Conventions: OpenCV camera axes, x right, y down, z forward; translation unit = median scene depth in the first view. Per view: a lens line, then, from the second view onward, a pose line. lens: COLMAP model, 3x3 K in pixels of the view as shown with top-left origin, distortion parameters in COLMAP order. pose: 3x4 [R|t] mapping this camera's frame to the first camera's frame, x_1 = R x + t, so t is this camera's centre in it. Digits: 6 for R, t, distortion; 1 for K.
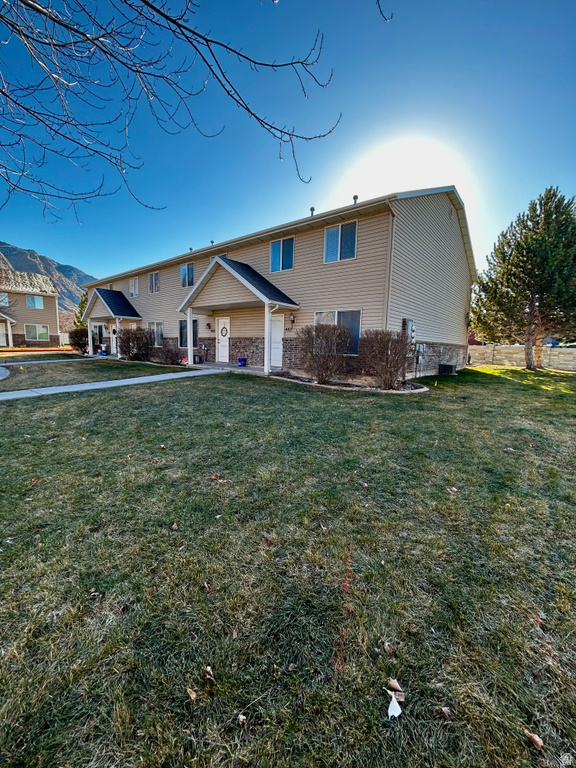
lens RADIAL K [[309.5, 0, 285.8], [0, 309.5, 380.2], [0, 0, 1]] dist [0.001803, 0.001658]
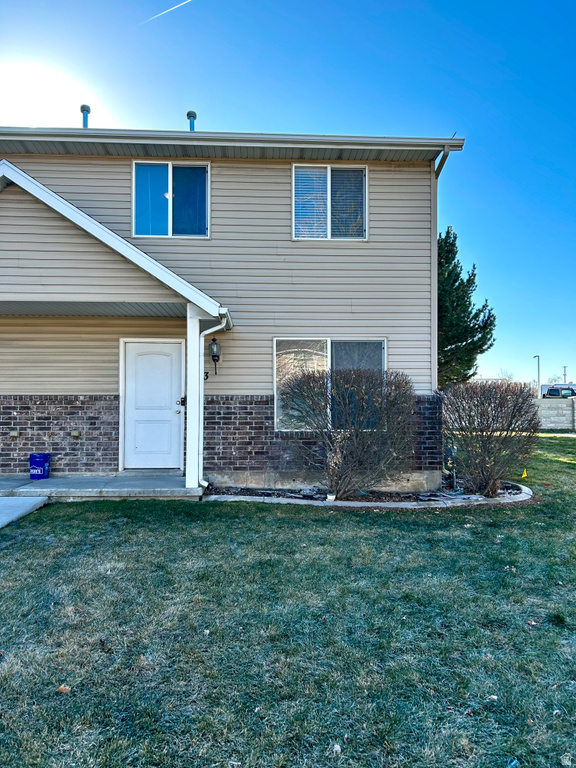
lens RADIAL K [[553.1, 0, 287.9], [0, 553.1, 388.7], [0, 0, 1]] dist [0.051799, 0.001696]
pose [[0.746555, -0.006927, 0.665288, -0.433441], [0.094151, 0.990983, -0.095334, -0.070768], [-0.658629, 0.133810, 0.740475, 0.406705]]
